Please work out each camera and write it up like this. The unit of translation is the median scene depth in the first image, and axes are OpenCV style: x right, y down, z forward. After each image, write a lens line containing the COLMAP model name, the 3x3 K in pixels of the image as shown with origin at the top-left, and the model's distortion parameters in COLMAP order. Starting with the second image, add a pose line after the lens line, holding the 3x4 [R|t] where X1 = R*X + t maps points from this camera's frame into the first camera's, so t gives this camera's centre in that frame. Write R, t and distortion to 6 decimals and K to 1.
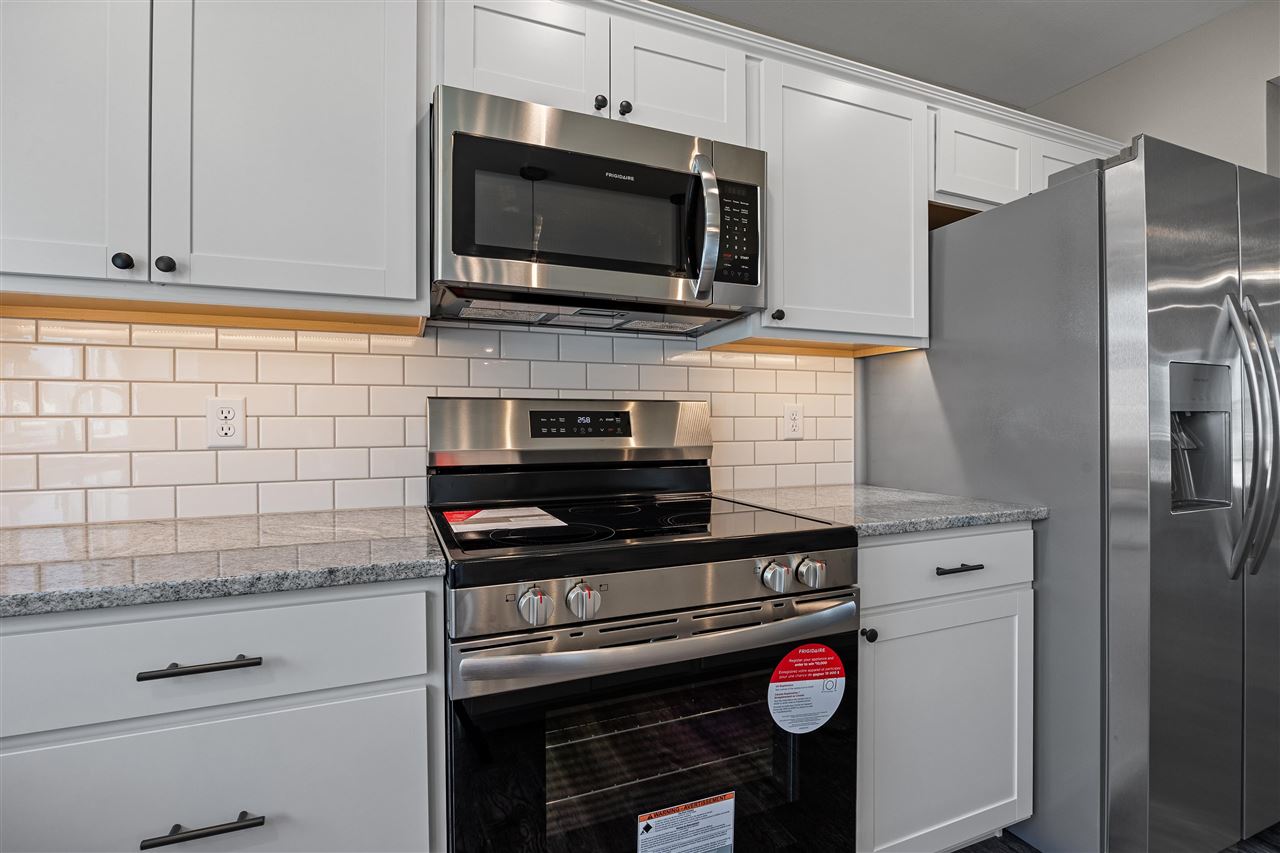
lens RADIAL K [[565.3, 0, 638.8], [0, 565.3, 423.9], [0, 0, 1]] dist [-0.015078, 0.001460]
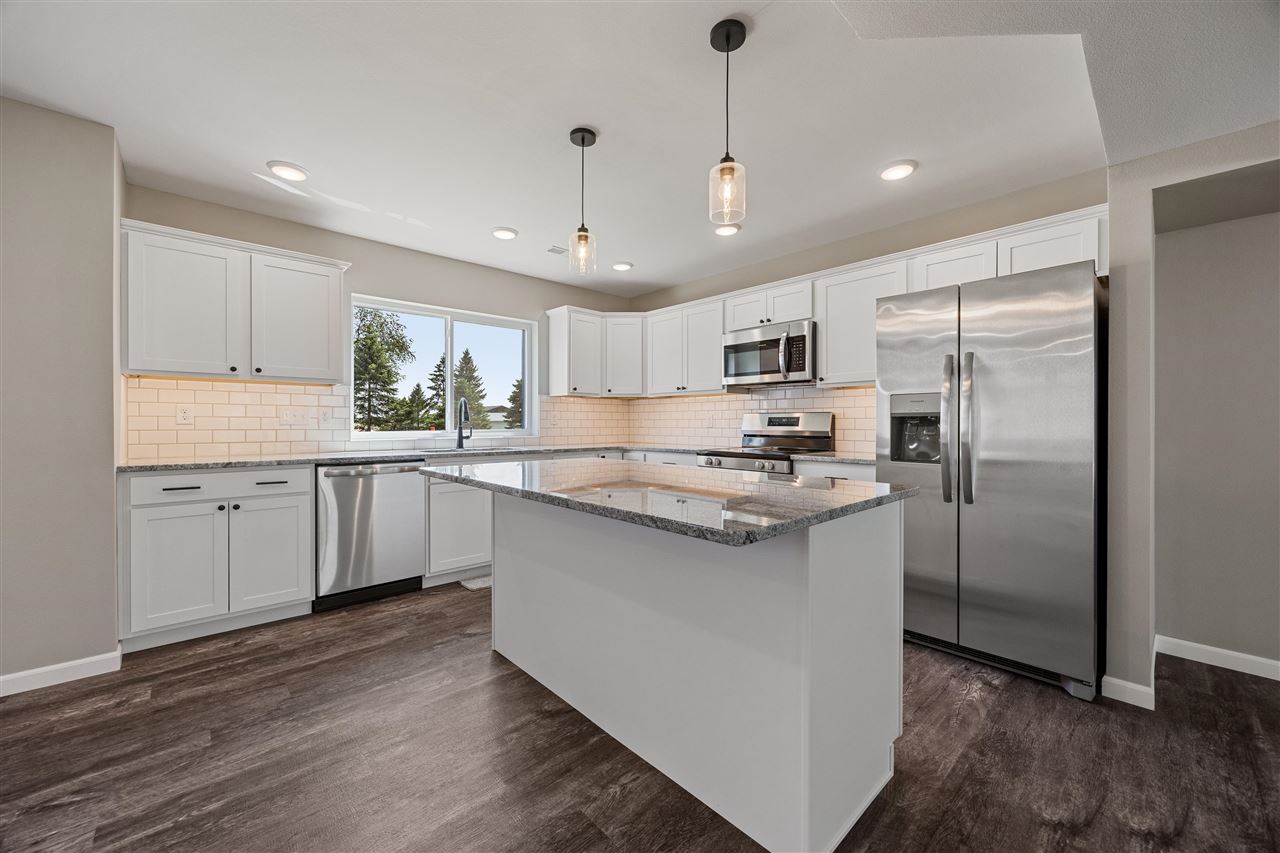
lens RADIAL K [[492.6, 0, 638.4], [0, 492.6, 423.3], [0, 0, 1]] dist [-0.001073, -0.000056]
pose [[0.358099, 0.004938, -0.933670, 2.438908], [-0.003551, 0.999986, 0.003926, 0.000615], [0.933677, 0.001910, 0.358112, -0.711108]]
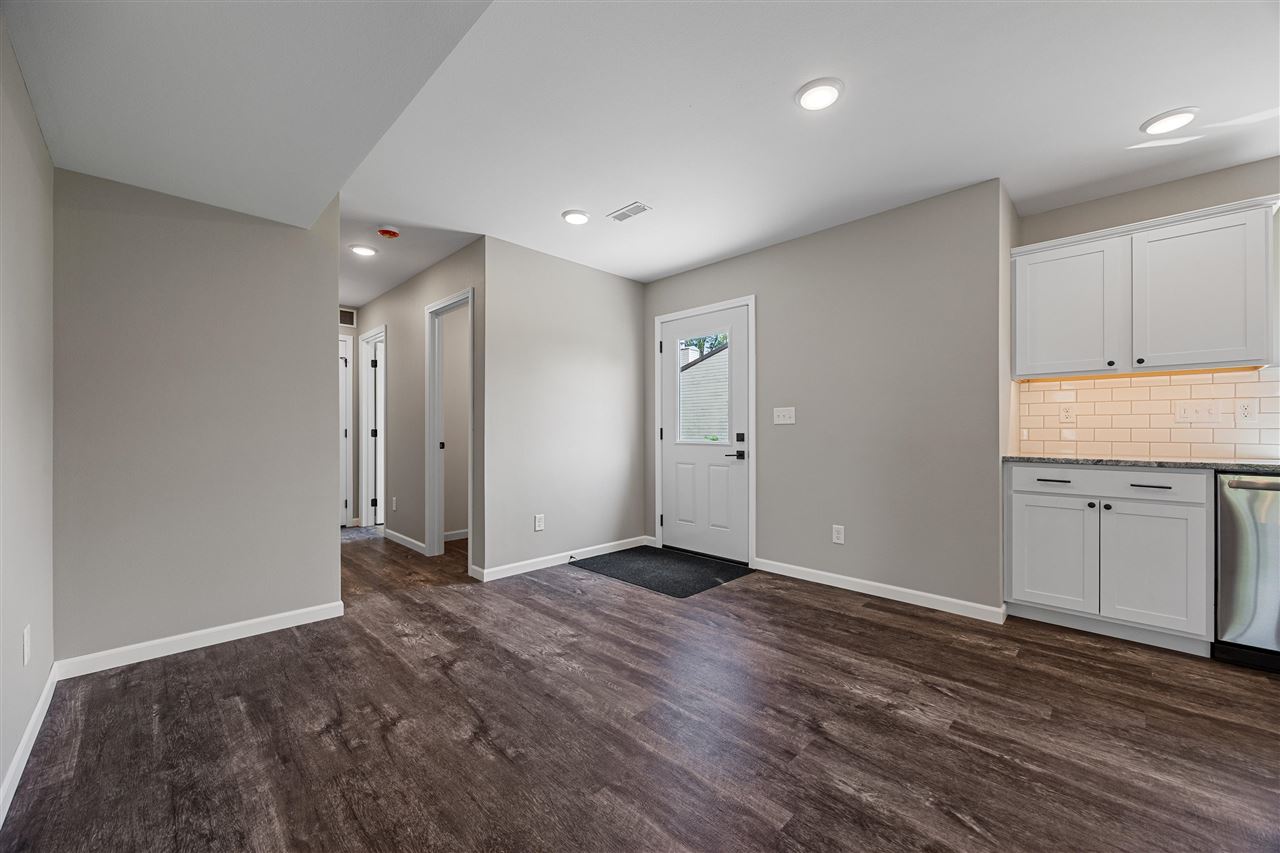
lens RADIAL K [[492.6, 0, 642.6], [0, 492.6, 431.8], [0, 0, 1]] dist [-0.001073, -0.000056]
pose [[-0.916114, 0.003675, -0.400902, 2.407274], [0.001830, 0.999986, 0.004984, 0.052015], [0.400915, 0.003832, -0.916107, -0.483768]]
